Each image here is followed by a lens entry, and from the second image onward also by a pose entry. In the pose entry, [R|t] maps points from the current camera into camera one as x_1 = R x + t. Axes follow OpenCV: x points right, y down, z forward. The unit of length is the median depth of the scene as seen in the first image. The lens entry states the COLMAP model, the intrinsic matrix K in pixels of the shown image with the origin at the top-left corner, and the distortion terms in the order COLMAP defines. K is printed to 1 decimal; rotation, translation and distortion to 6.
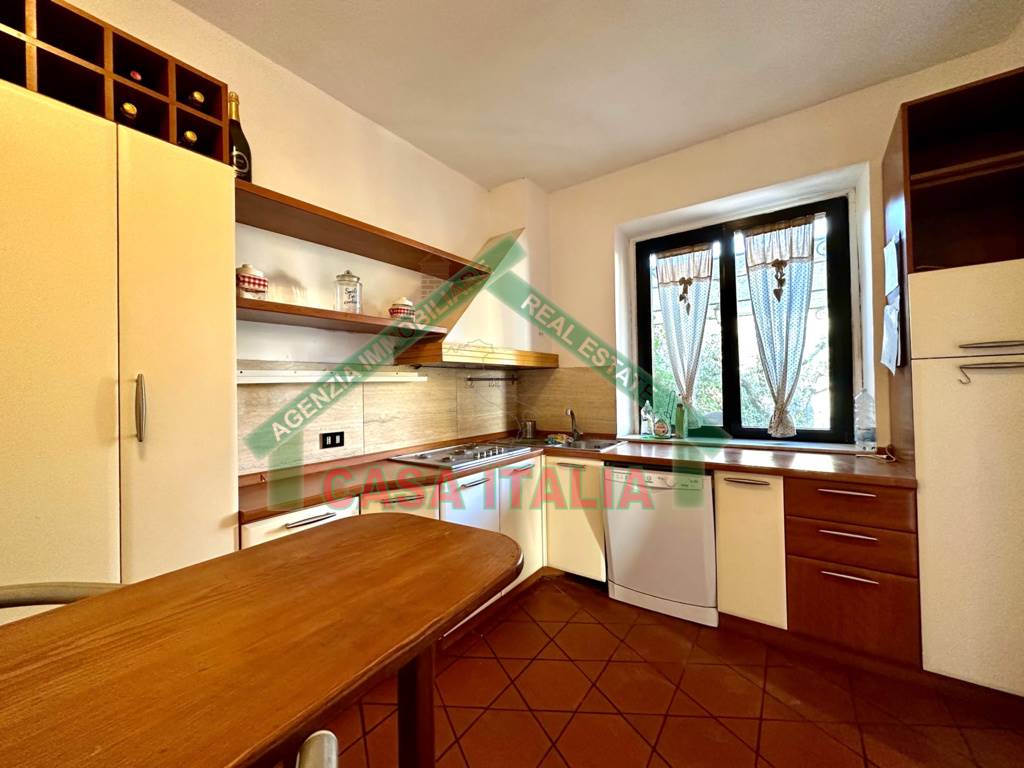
lens RADIAL K [[408.2, 0, 510.2], [0, 408.2, 380.0], [0, 0, 1]] dist [0.000220, 0.000260]
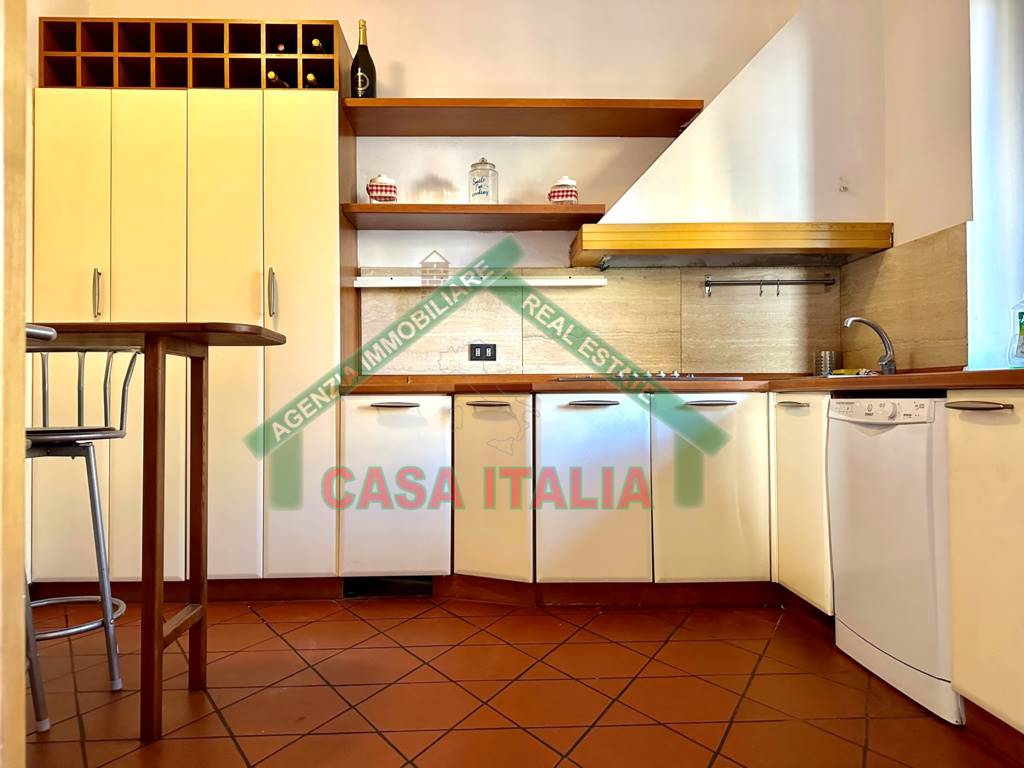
lens RADIAL K [[715.0, 0, 511.9], [0, 715.0, 388.6], [0, 0, 1]] dist [0.032886, -0.021699]
pose [[0.603460, 0.007801, -0.797355, 0.859443], [0.004566, 0.999902, 0.013238, 0.206056], [0.797380, -0.011629, 0.603365, 0.099944]]
